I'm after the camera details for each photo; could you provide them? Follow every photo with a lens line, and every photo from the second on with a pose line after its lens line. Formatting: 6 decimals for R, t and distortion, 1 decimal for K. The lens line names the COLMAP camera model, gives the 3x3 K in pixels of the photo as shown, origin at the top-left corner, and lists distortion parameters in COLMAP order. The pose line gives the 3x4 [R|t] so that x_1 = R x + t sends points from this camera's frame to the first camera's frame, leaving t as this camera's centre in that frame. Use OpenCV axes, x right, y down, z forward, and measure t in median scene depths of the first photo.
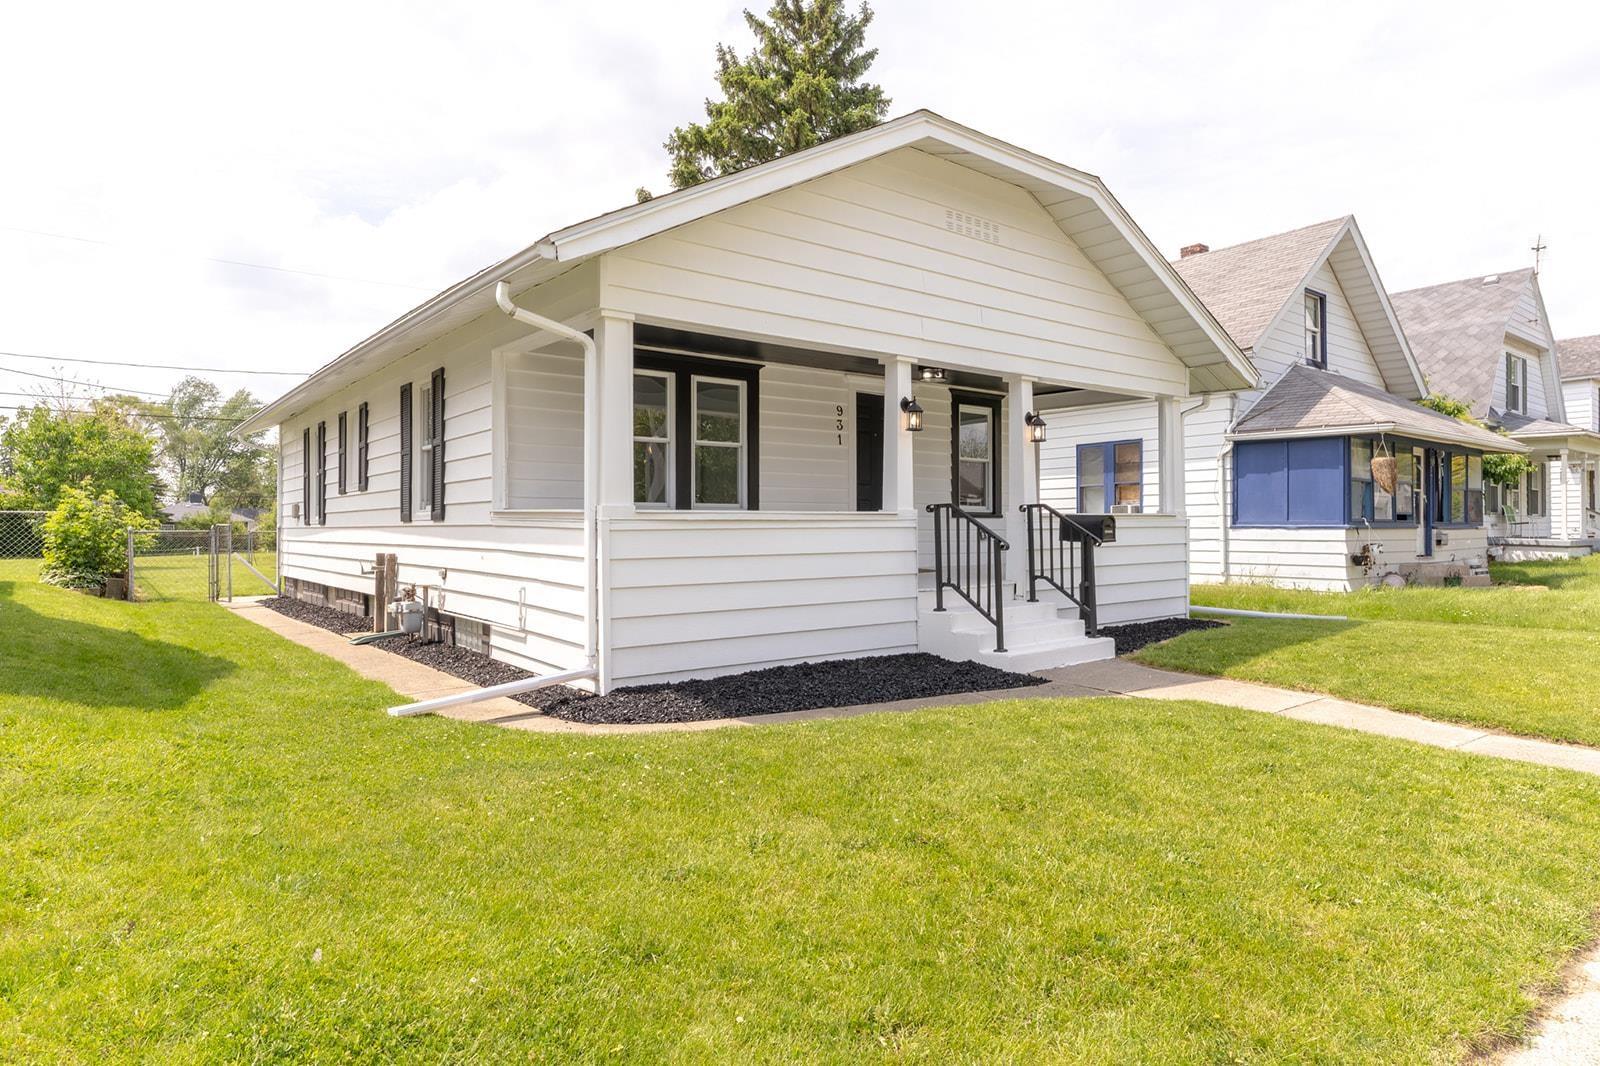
lens RADIAL K [[923.8, 0, 800.0], [0, 923.8, 533.0], [0, 0, 1]] dist [-0.000406, -0.000160]
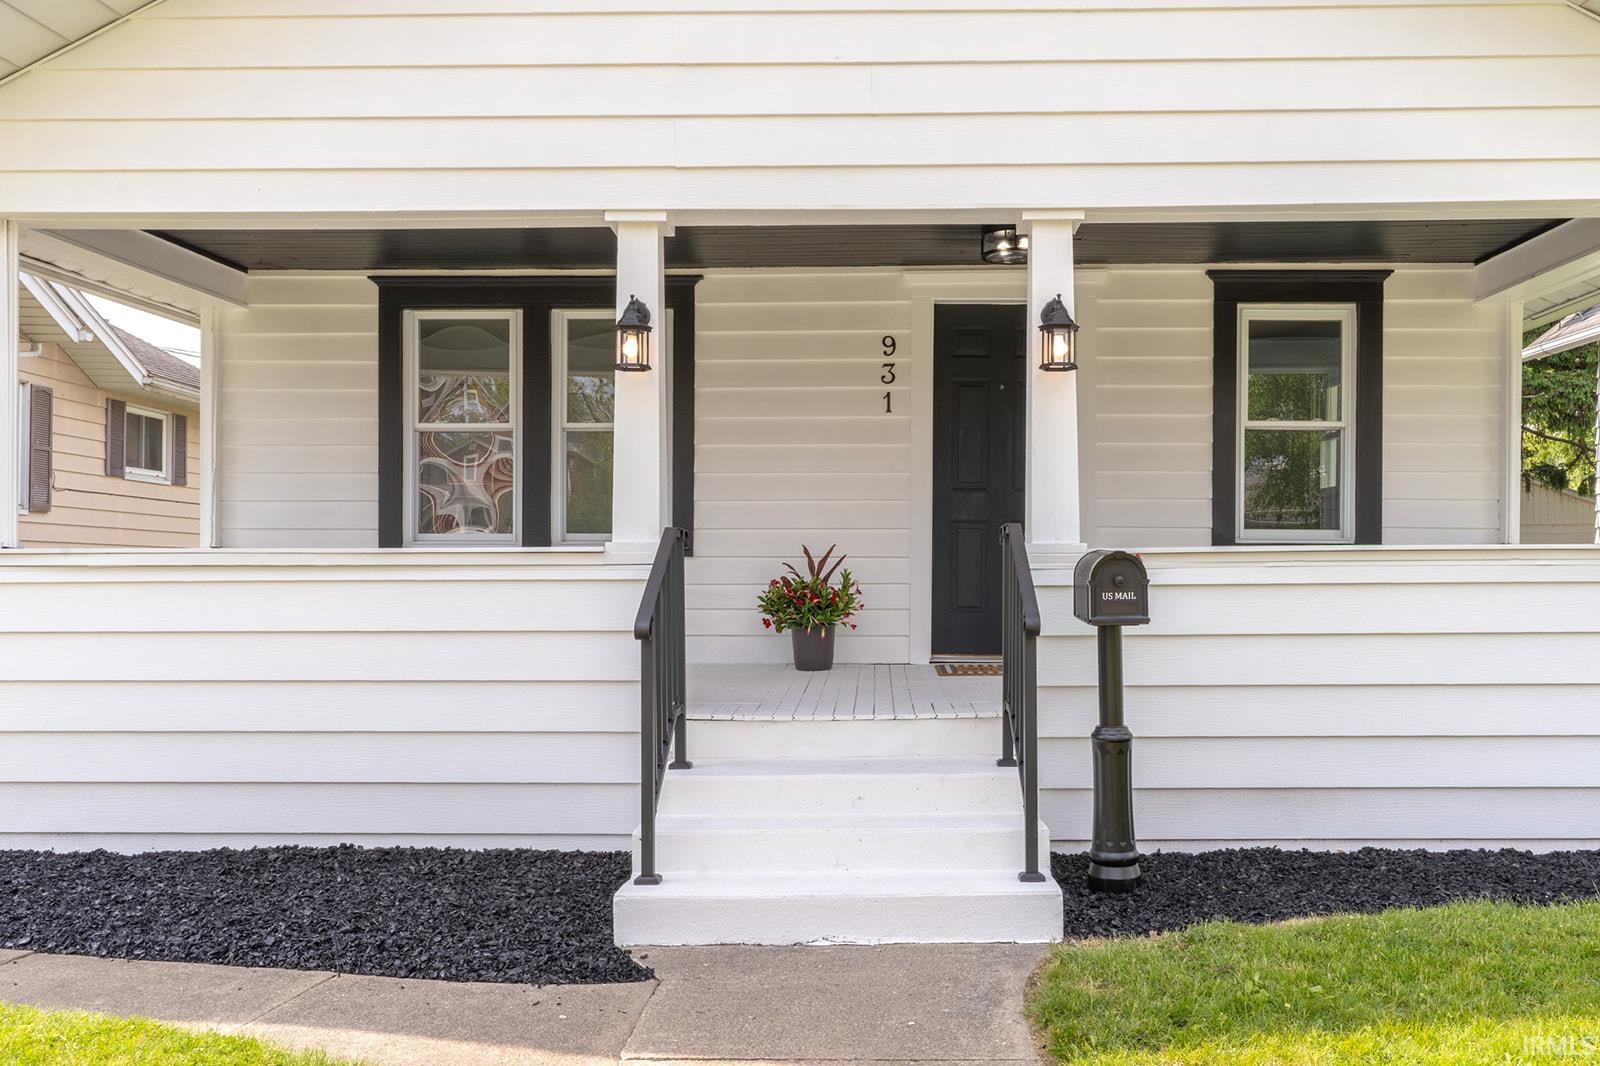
lens RADIAL K [[1396.7, 0, 800.0], [0, 1396.7, 533.0], [0, 0, 1]] dist [0.004201, 0.004608]
pose [[0.771426, -0.014821, -0.636147, 0.481845], [-0.007085, 0.999467, -0.031878, -0.006592], [0.636280, 0.029099, 0.770909, 0.387809]]
